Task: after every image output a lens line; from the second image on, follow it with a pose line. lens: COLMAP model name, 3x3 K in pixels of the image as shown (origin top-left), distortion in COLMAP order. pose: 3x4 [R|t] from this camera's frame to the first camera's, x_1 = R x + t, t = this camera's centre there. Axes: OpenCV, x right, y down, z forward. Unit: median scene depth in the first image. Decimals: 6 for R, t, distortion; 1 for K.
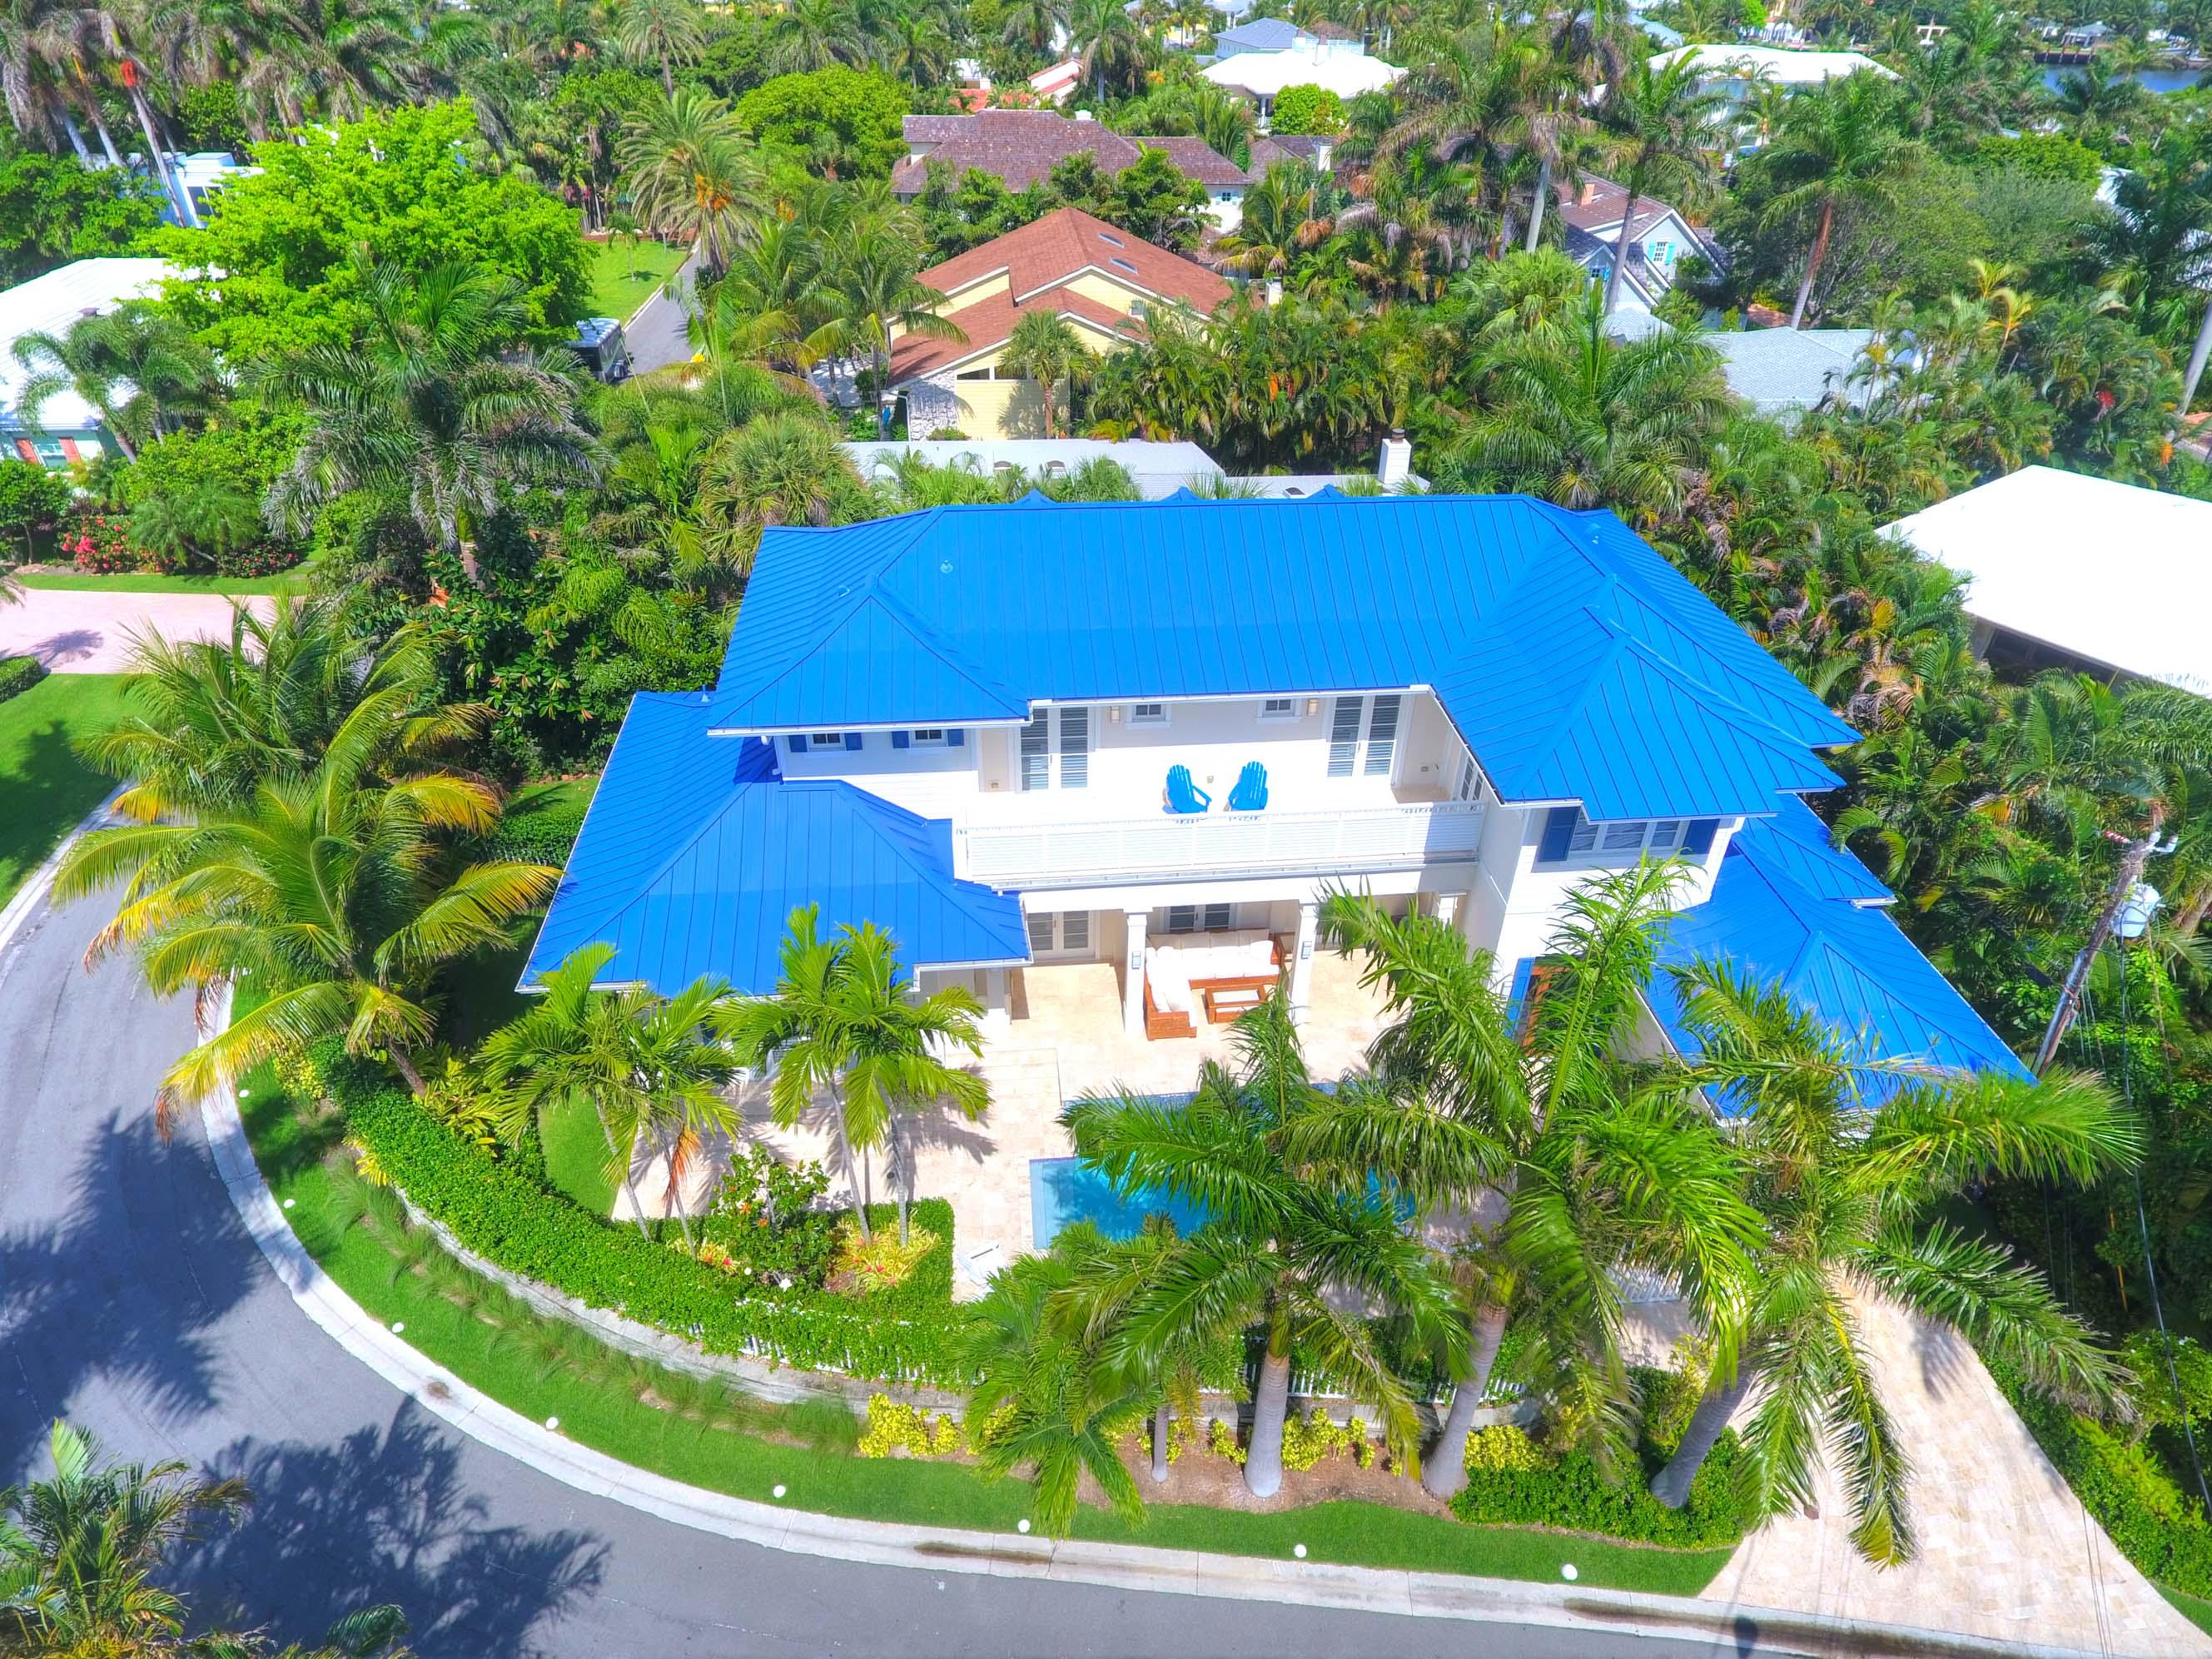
lens RADIAL K [[1303.2, 0, 1106.0], [0, 1303.2, 829.5], [0, 0, 1]] dist [-0.004857, -0.003754]
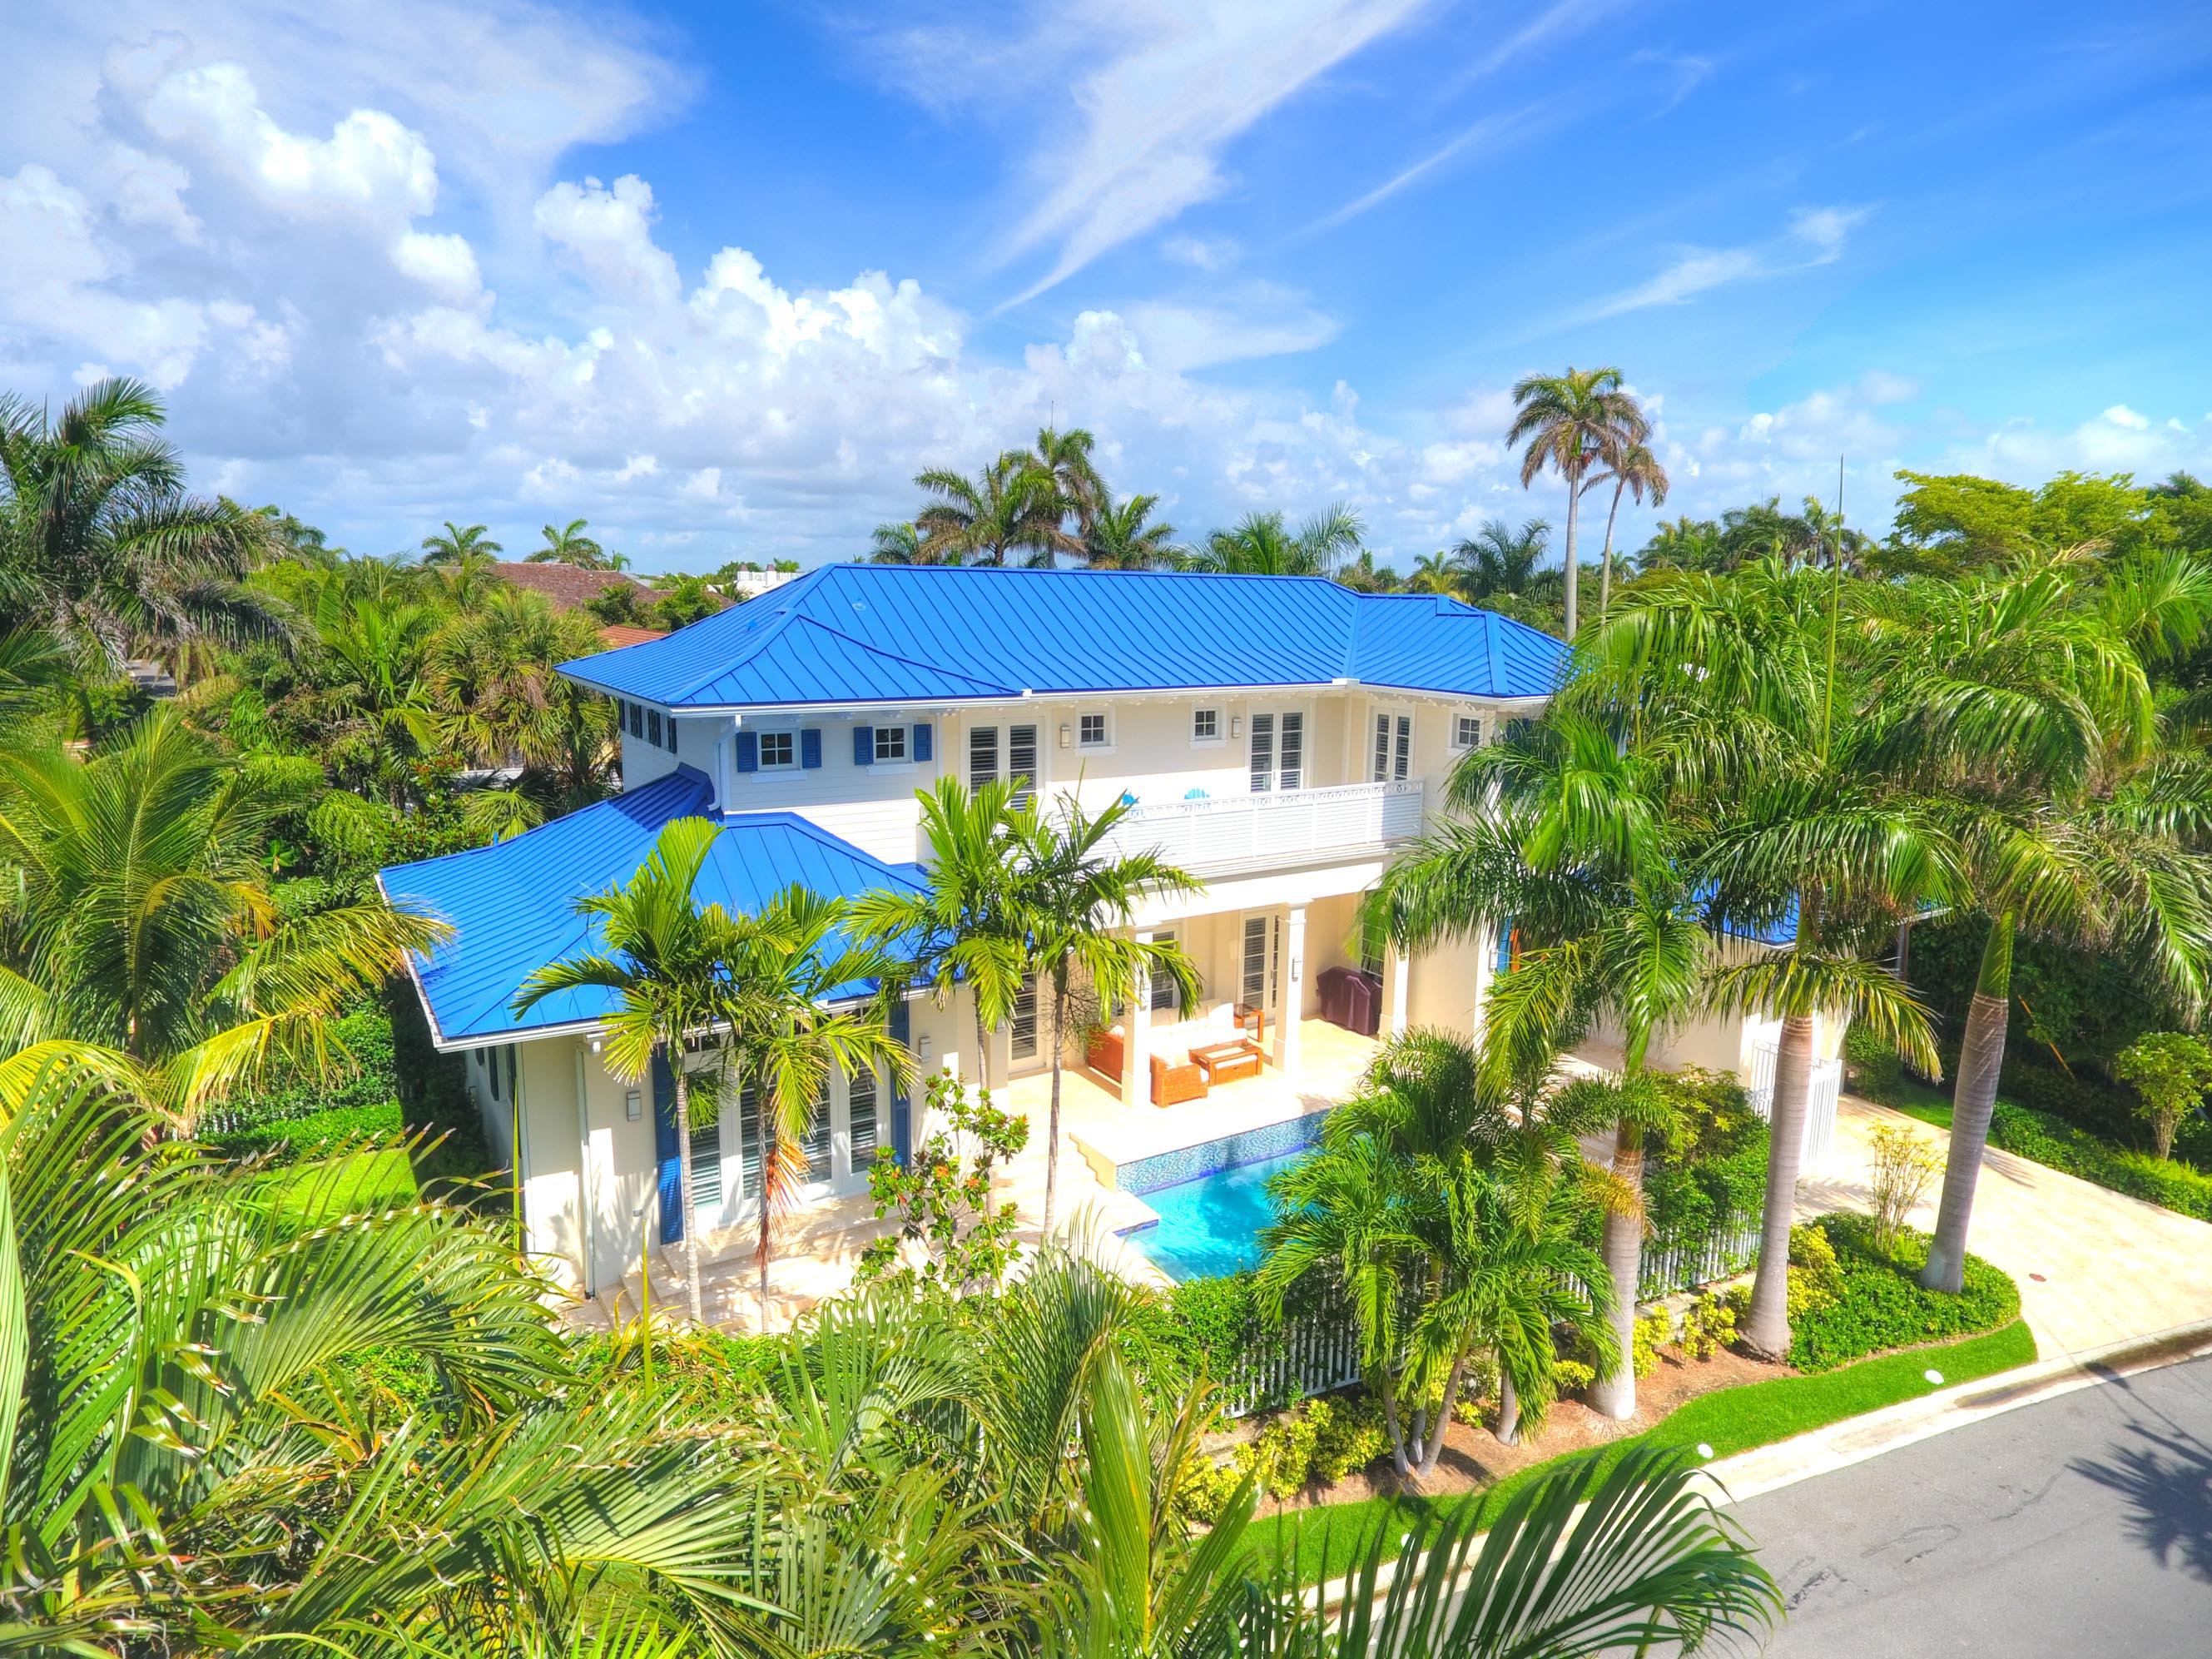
lens RADIAL K [[1303.4, 0, 1106.0], [0, 1303.4, 829.5], [0, 0, 1]] dist [-0.004857, -0.003754]
pose [[0.897215, -0.083116, 0.433702, -0.386584], [0.251268, 0.903727, -0.346614, 0.310166], [-0.363139, 0.419963, 0.831722, 0.245953]]
